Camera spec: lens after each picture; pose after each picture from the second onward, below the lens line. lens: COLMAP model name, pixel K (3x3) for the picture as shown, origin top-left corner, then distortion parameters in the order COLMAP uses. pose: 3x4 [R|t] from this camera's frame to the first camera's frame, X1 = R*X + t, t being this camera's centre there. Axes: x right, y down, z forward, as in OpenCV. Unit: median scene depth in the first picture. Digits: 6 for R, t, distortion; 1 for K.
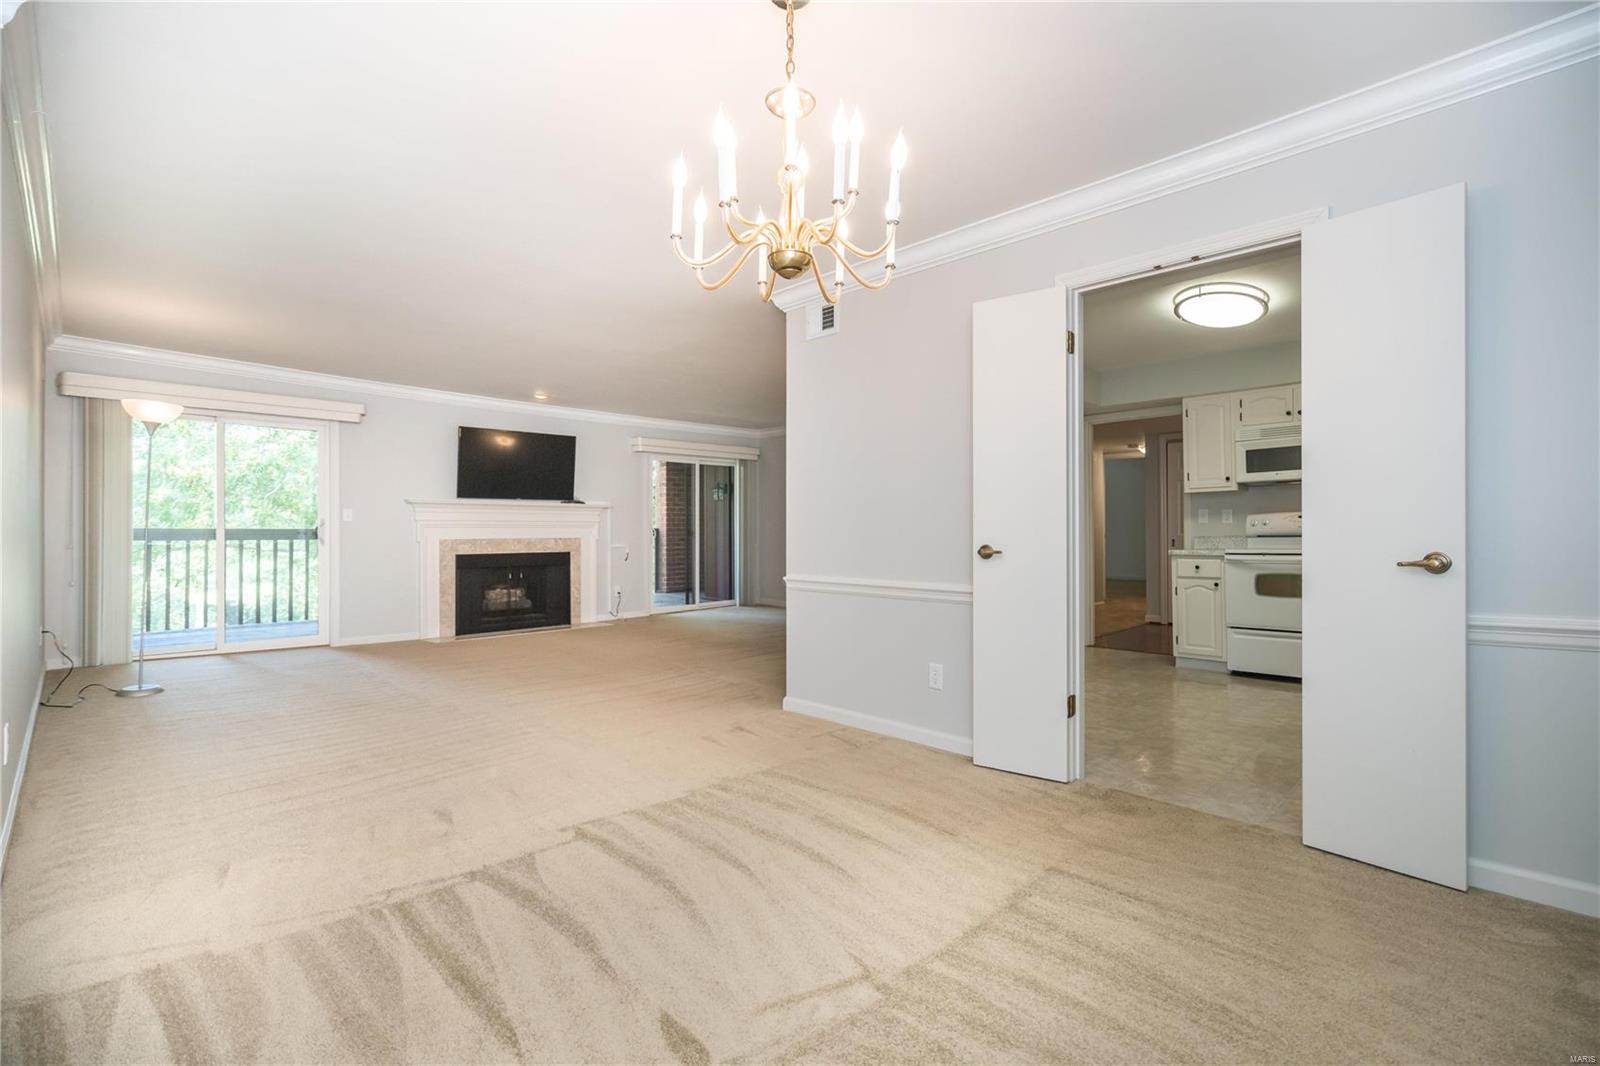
lens RADIAL K [[717.7, 0, 800.0], [0, 717.7, 533.0], [0, 0, 1]] dist [-0.001020, -0.000075]
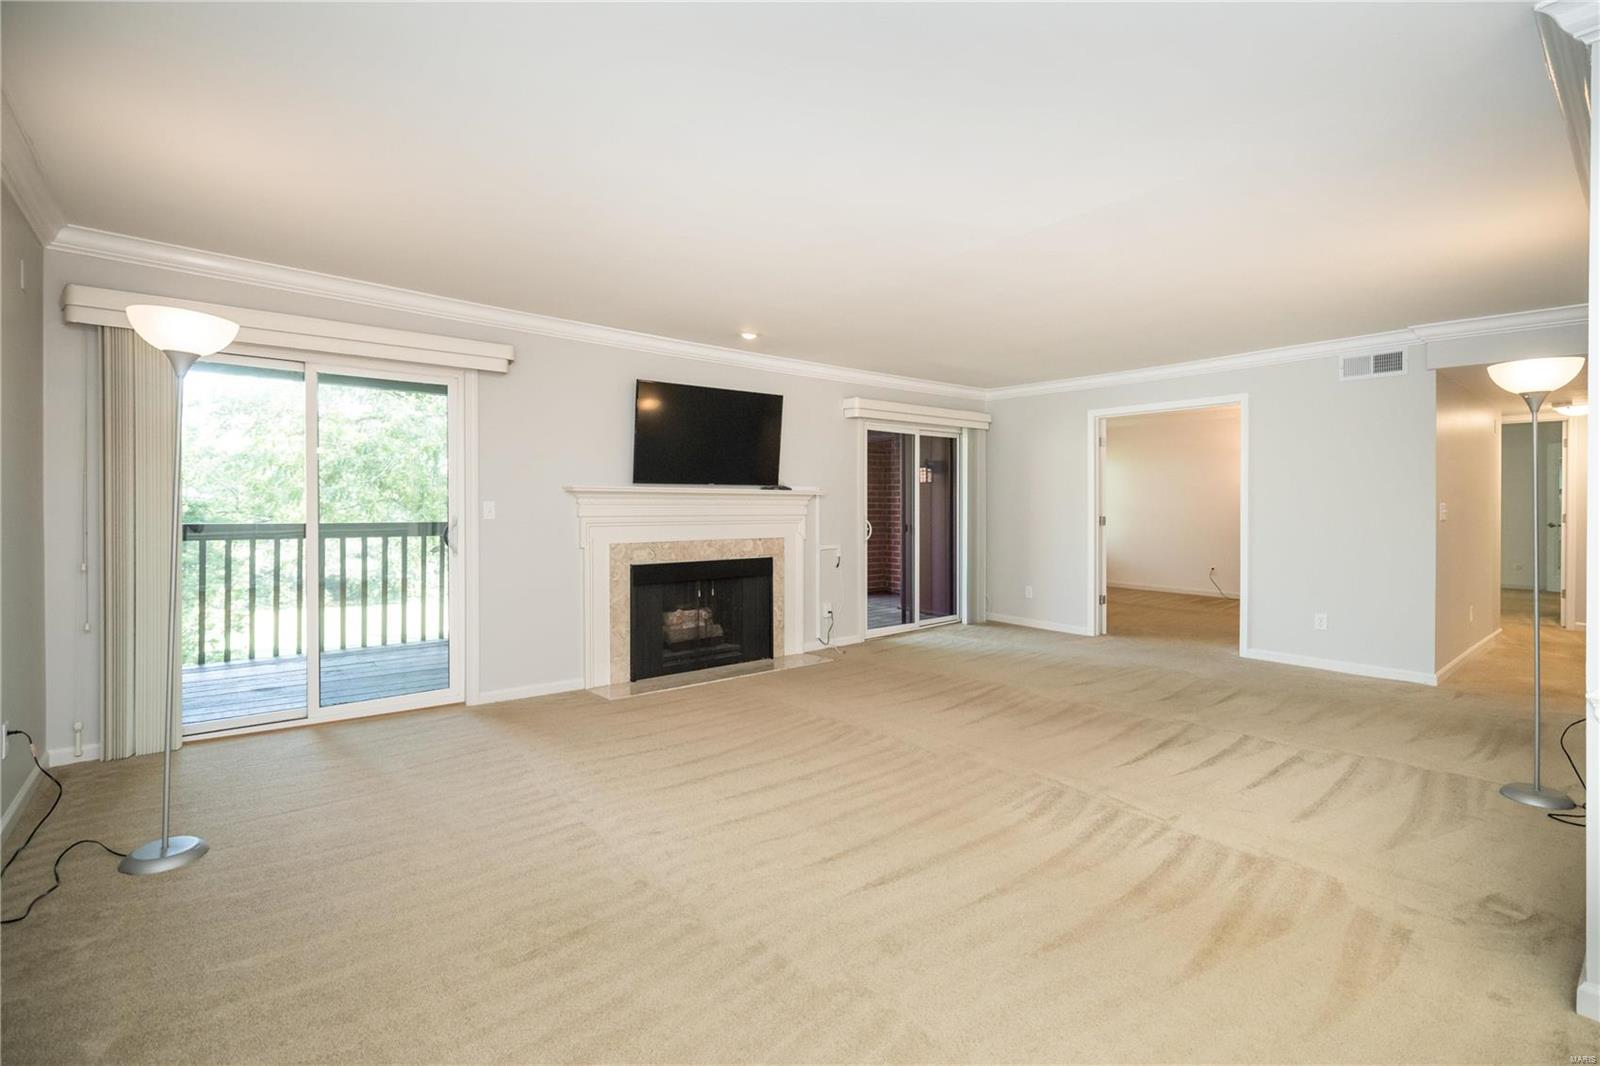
lens RADIAL K [[713.8, 0, 800.8], [0, 713.8, 515.3], [0, 0, 1]] dist [-0.001717, 0.000019]
pose [[0.995558, 0.002180, -0.094128, -0.239298], [-0.001405, 0.999965, 0.008296, -0.023059], [0.094143, -0.008127, 0.995526, 0.311872]]
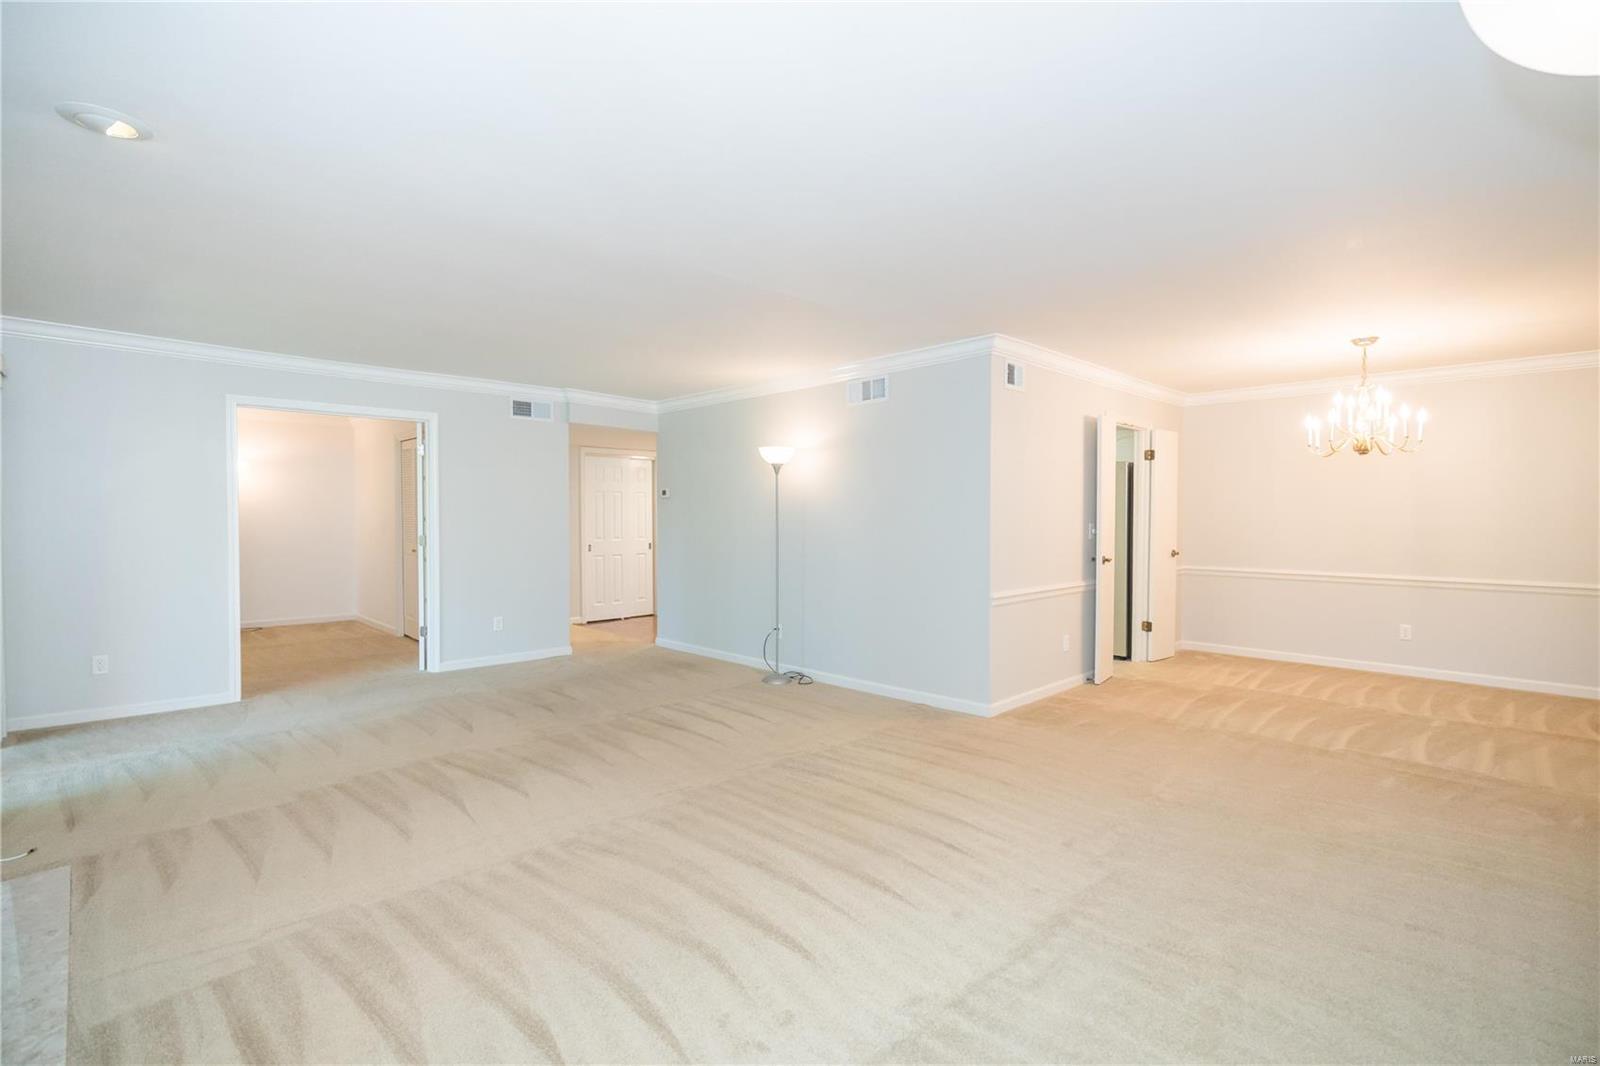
lens RADIAL K [[740.4, 0, 800.0], [0, 740.4, 533.0], [0, 0, 1]] dist [0.000744, 0.000114]
pose [[0.014750, -0.025382, 0.999569, -0.653364], [0.002035, 0.999676, 0.025355, -0.037703], [-0.999889, 0.001660, 0.014796, 0.720660]]
